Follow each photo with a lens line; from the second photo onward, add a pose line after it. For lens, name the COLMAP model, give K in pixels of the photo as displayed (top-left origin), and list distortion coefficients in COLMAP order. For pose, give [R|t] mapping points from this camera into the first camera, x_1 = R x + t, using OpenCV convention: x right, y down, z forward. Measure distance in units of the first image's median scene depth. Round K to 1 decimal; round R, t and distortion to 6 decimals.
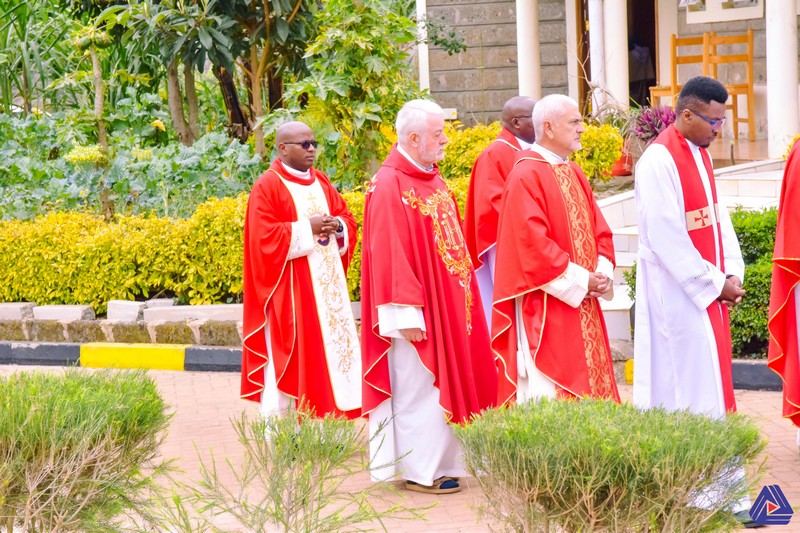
lens RADIAL K [[2391.1, 0, 400.0], [0, 2391.1, 266.5], [0, 0, 1]] dist [0.511054, 1.684345]
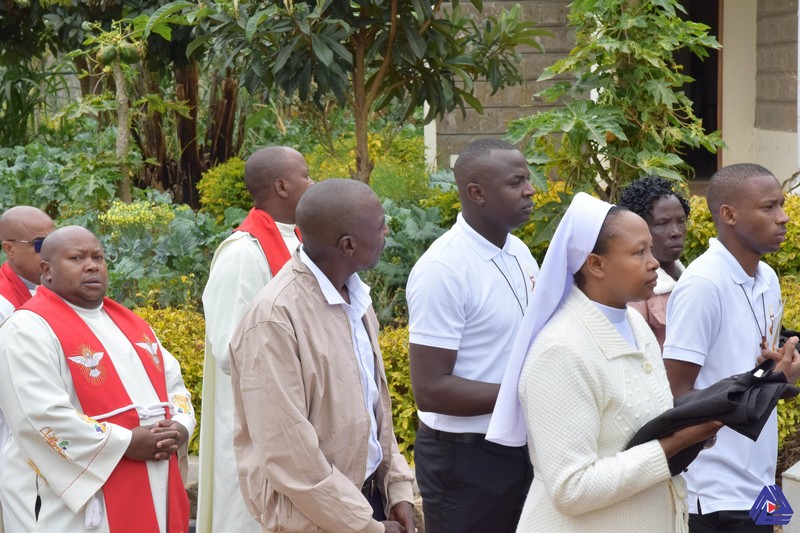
lens RADIAL K [[2177.1, 0, 400.0], [0, 2177.1, 266.5], [0, 0, 1]] dist [0.431274, 1.243586]
pose [[0.988406, 0.017701, 0.150799, -0.151628], [-0.015861, 0.999784, -0.013396, -0.024961], [-0.151003, 0.010849, 0.988474, 0.378209]]
